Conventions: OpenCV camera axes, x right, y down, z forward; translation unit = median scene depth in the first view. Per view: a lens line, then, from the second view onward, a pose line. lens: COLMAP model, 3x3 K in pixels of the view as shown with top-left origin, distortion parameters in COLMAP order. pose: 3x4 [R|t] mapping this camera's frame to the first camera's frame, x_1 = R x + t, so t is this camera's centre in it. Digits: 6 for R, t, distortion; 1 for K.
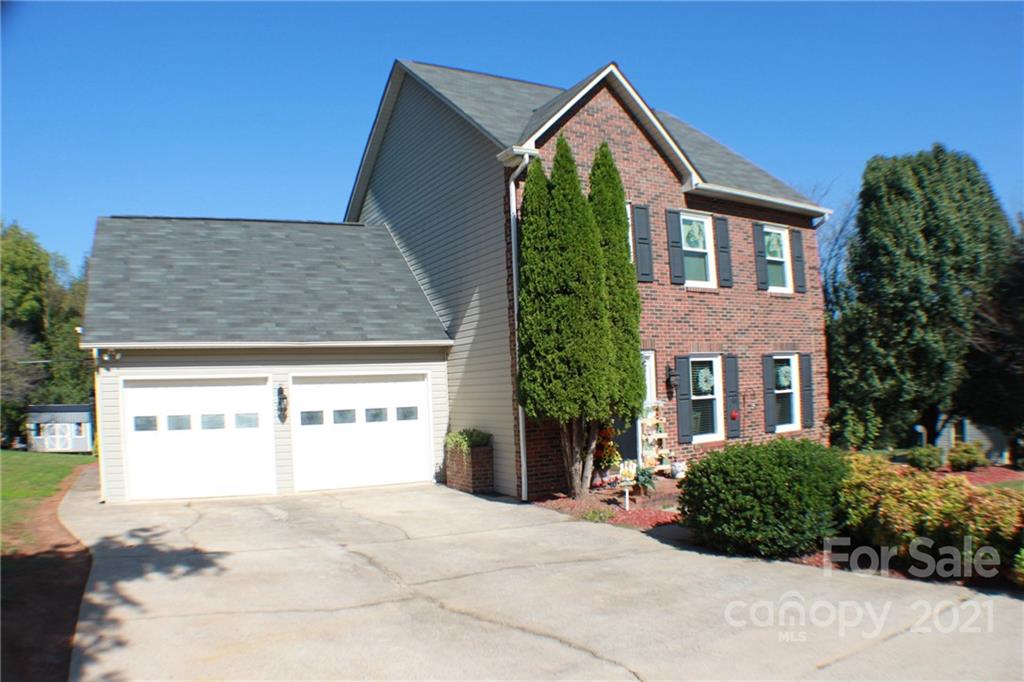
lens RADIAL K [[739.7, 0, 531.4], [0, 739.7, 353.4], [0, 0, 1]] dist [-0.335896, 0.095291]
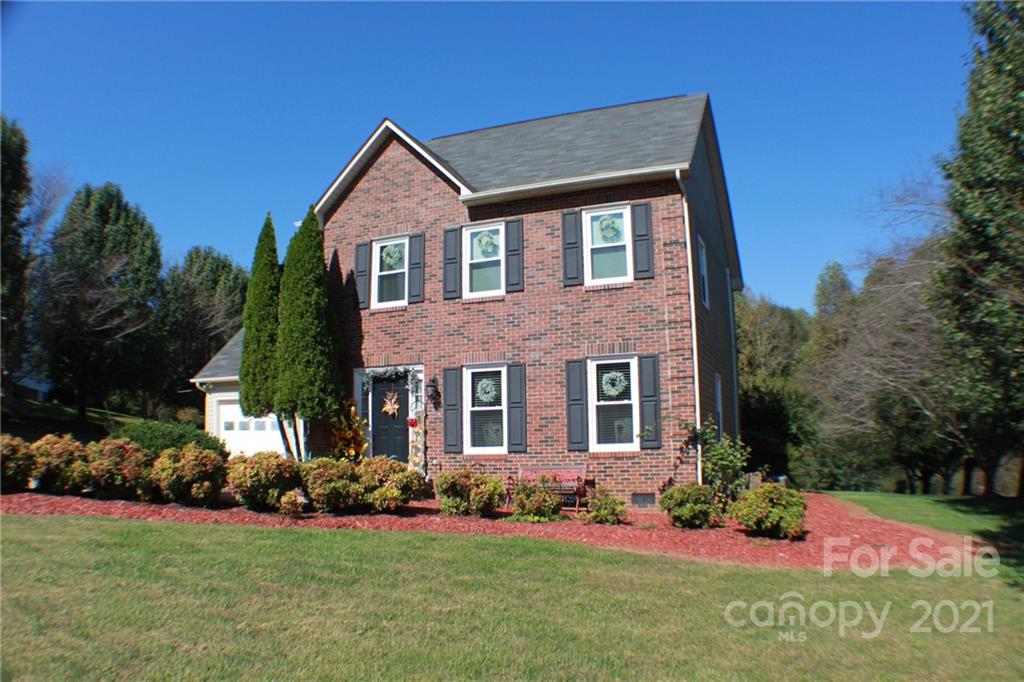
lens RADIAL K [[739.7, 0, 531.4], [0, 739.7, 353.4], [0, 0, 1]] dist [-0.335896, 0.095291]
pose [[0.612117, -0.074827, -0.787219, 1.083121], [0.031583, 0.997032, -0.070212, 0.059255], [0.790136, 0.018115, 0.612664, 0.445884]]
